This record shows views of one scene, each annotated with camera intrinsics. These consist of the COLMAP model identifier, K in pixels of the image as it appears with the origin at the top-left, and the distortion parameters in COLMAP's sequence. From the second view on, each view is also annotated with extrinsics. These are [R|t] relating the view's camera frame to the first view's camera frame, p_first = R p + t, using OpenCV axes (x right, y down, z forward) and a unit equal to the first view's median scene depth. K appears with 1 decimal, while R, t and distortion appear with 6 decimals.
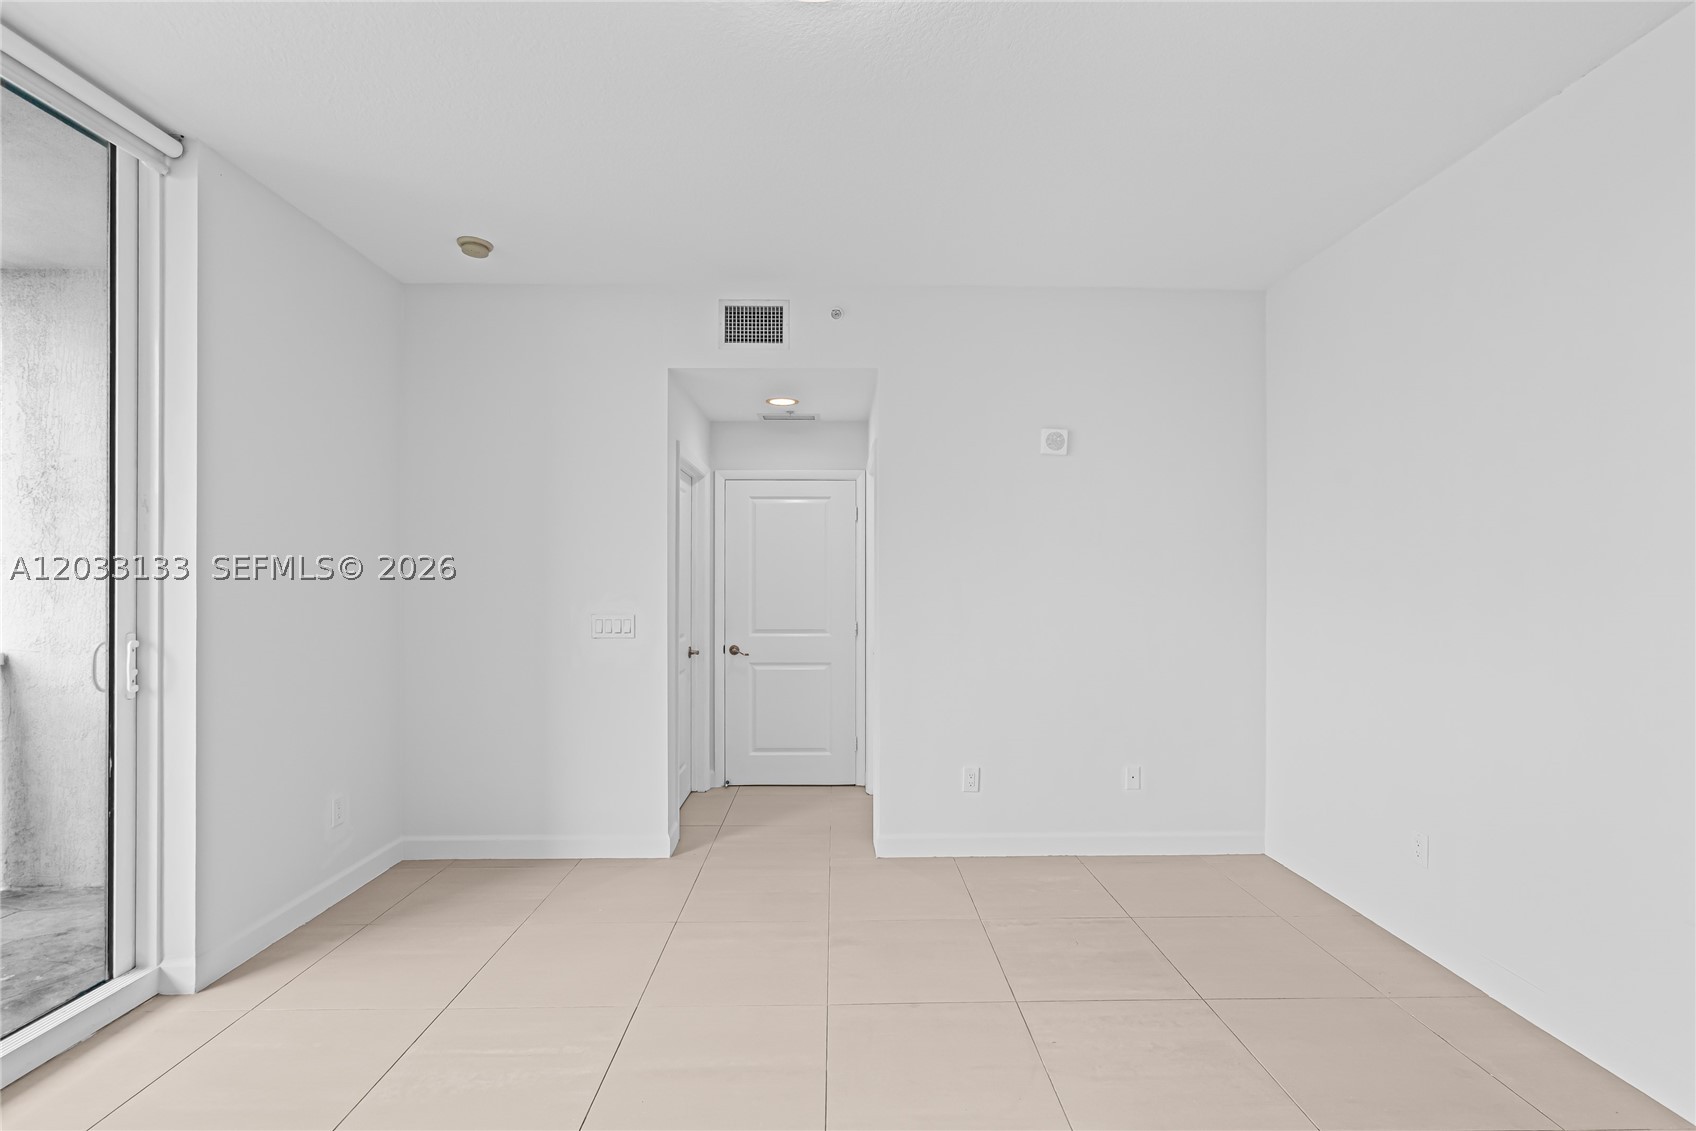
lens RADIAL K [[771.8, 0, 858.4], [0, 771.8, 571.7], [0, 0, 1]] dist [-0.003800, 0.003877]
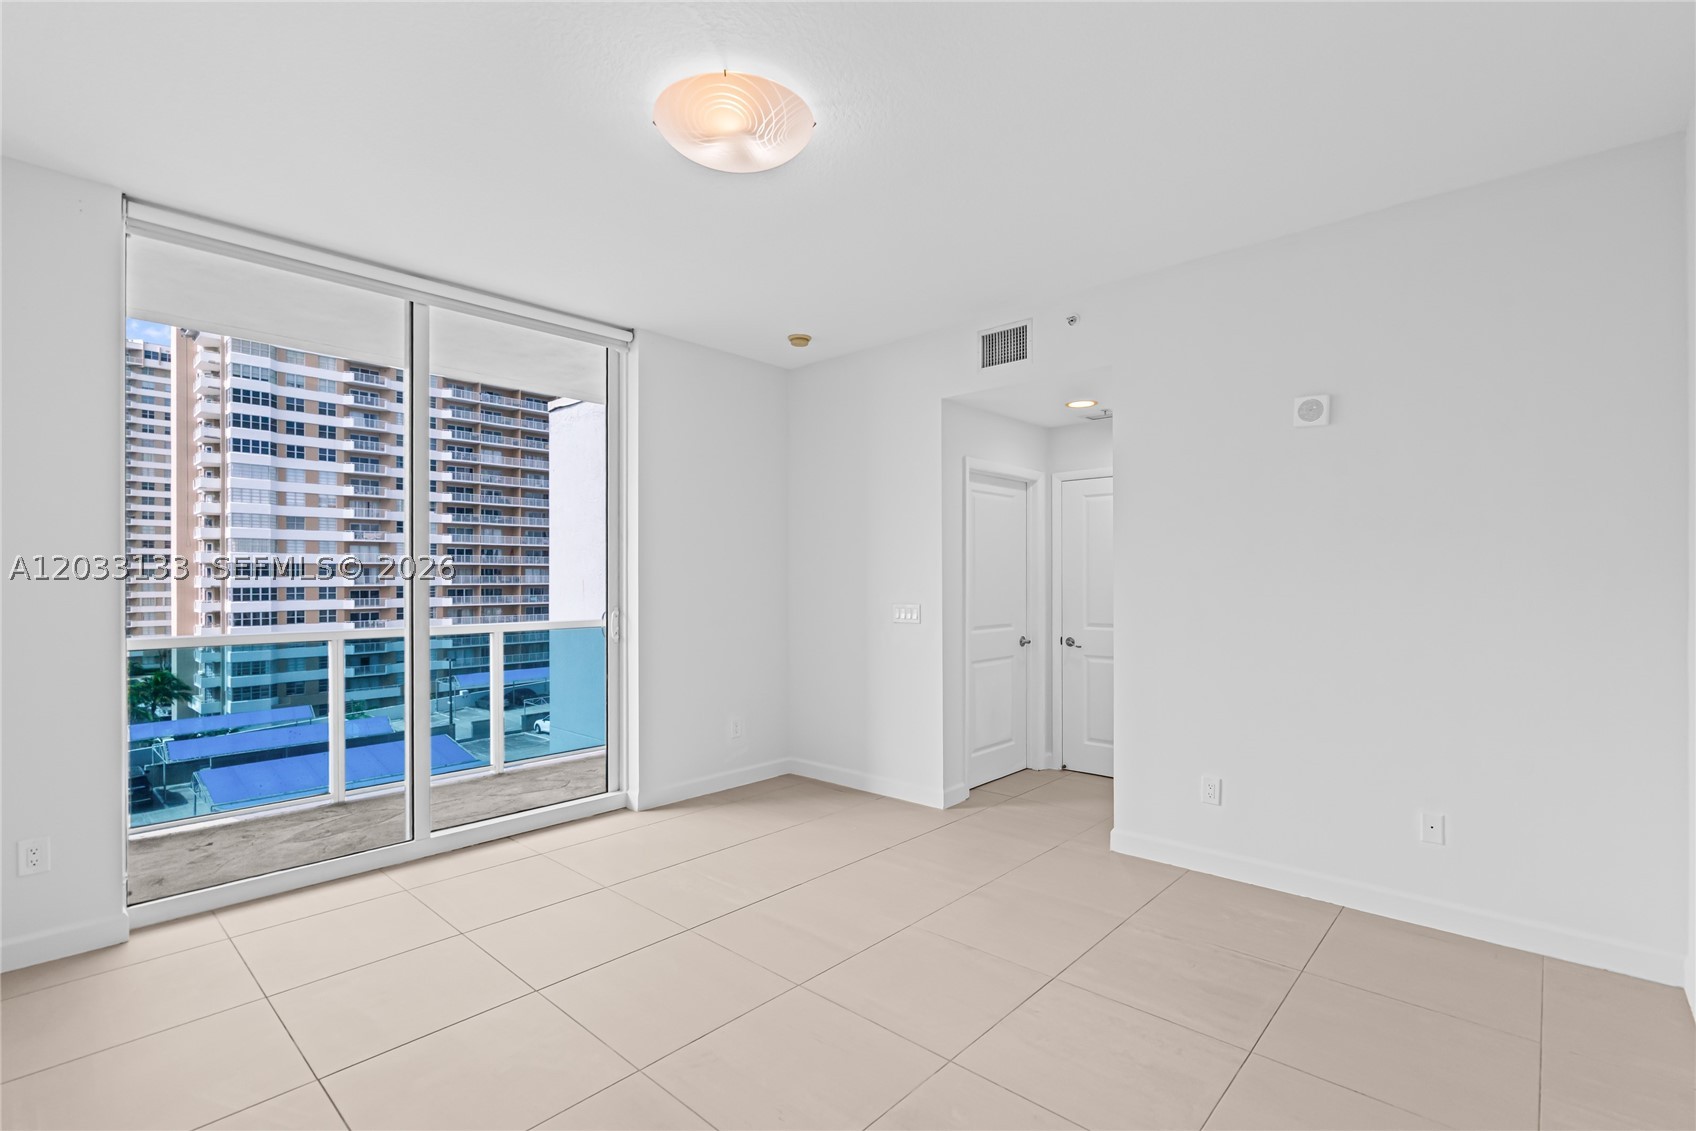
lens RADIAL K [[774.3, 0, 849.2], [0, 774.3, 566.9], [0, 0, 1]] dist [-0.003725, 0.000378]
pose [[0.724187, -0.013392, -0.689473, 0.471532], [0.013069, 0.999898, -0.005695, 0.001250], [0.689480, -0.004887, 0.724289, 0.033027]]
